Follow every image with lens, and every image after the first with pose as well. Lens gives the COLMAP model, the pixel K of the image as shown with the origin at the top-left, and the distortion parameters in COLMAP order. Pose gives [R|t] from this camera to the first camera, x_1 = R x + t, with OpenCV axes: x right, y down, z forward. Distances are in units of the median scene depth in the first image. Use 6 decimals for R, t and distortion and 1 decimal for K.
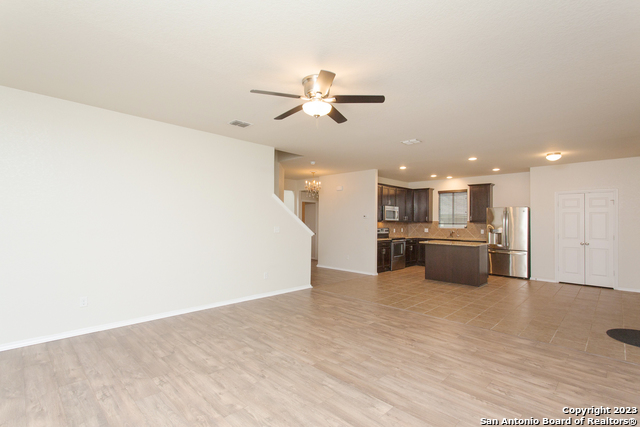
lens RADIAL K [[301.1, 0, 318.4], [0, 301.1, 215.0], [0, 0, 1]] dist [0.000552, 0.000442]
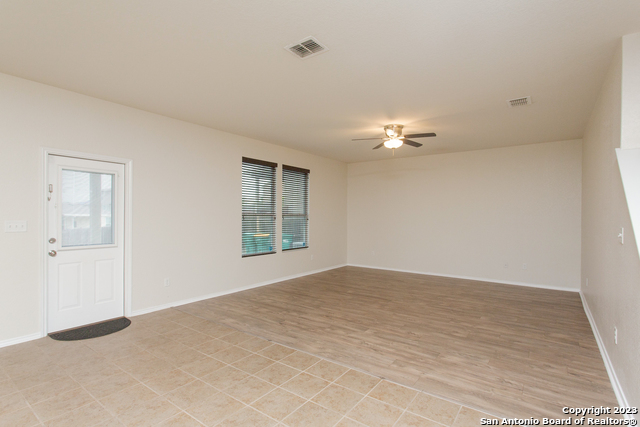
lens RADIAL K [[314.7, 0, 323.9], [0, 314.7, 216.2], [0, 0, 1]] dist [0.000198, 0.000152]
pose [[-0.987822, -0.015179, -0.154844, 0.403360], [-0.011794, 0.999671, -0.022760, 0.048352], [0.155139, -0.020657, -0.987677, 1.705195]]
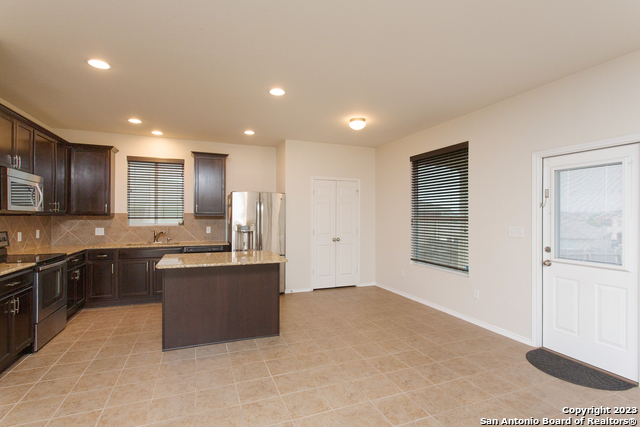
lens RADIAL K [[308.9, 0, 317.4], [0, 308.9, 215.5], [0, 0, 1]] dist [-0.000658, 0.000107]
pose [[0.401776, -0.006297, 0.915716, 0.079926], [-0.019880, 0.999681, 0.015597, 0.020268], [-0.915522, -0.024471, 0.401522, 1.028800]]
